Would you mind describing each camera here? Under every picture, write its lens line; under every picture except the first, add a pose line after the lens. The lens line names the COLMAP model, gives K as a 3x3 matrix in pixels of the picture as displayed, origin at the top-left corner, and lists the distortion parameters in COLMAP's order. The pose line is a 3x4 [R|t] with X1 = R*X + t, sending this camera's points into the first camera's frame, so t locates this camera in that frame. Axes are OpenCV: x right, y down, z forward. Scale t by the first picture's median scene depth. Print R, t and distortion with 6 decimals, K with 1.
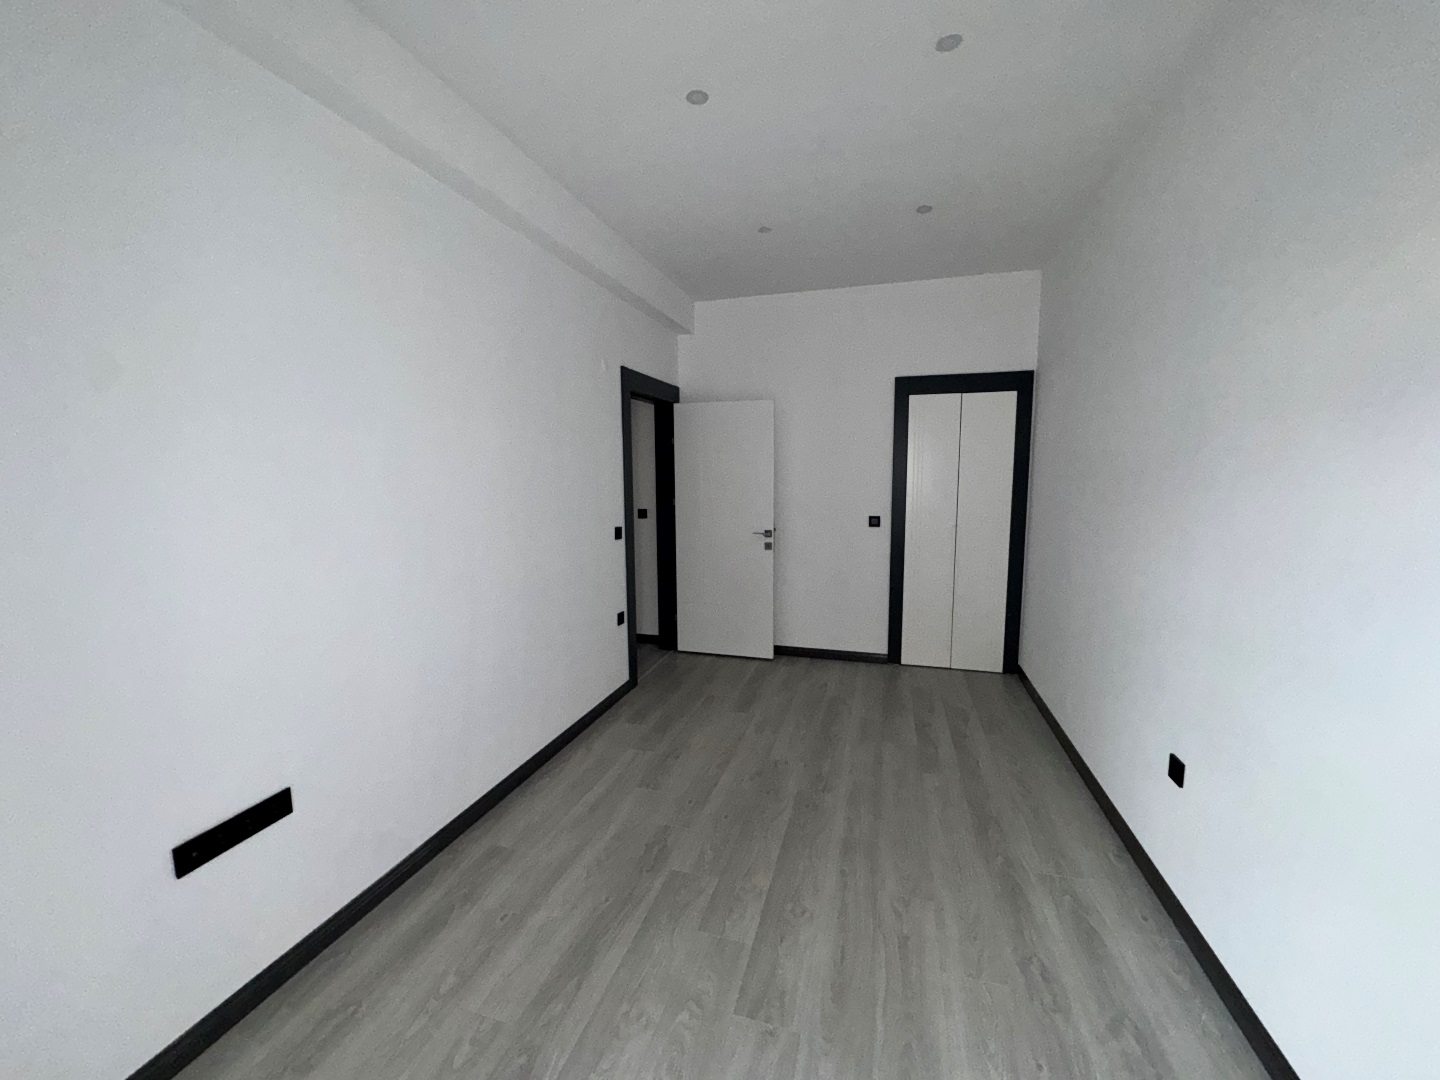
lens RADIAL K [[582.1, 0, 719.1], [0, 582.1, 539.0], [0, 0, 1]] dist [0.000738, -0.000542]
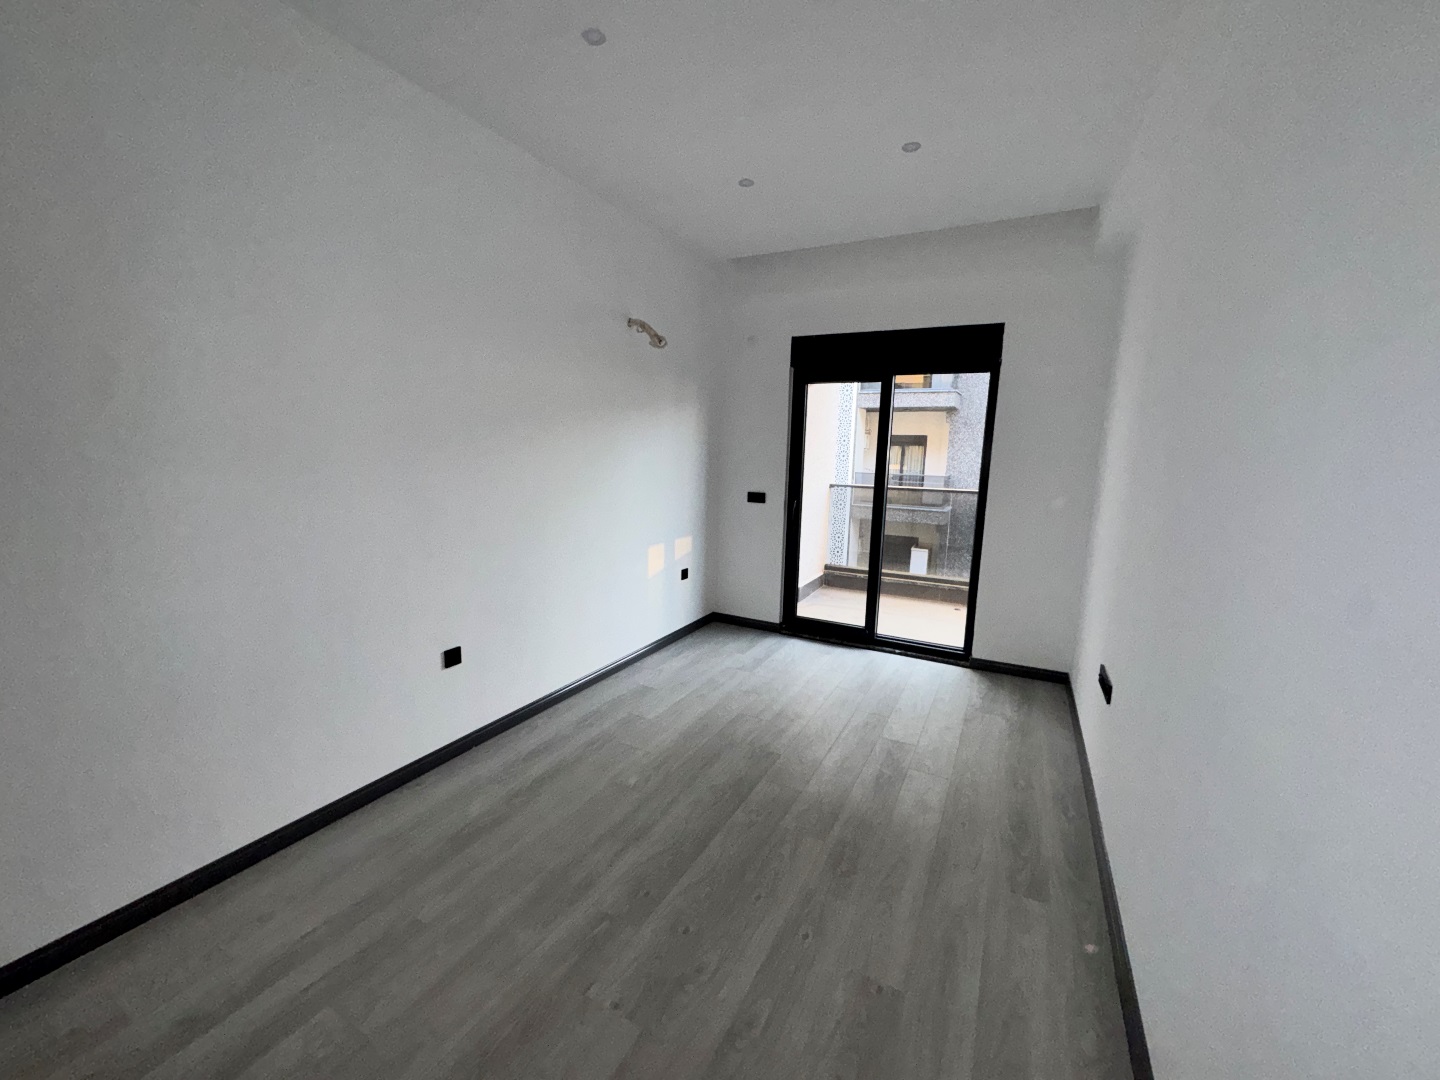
lens RADIAL K [[582.1, 0, 717.6], [0, 582.1, 537.9], [0, 0, 1]] dist [0.000738, -0.000542]
pose [[-0.979769, -0.052429, 0.193144, -0.057462], [-0.000686, 0.965949, 0.258730, -0.172209], [-0.200132, 0.253363, -0.946443, 1.586954]]
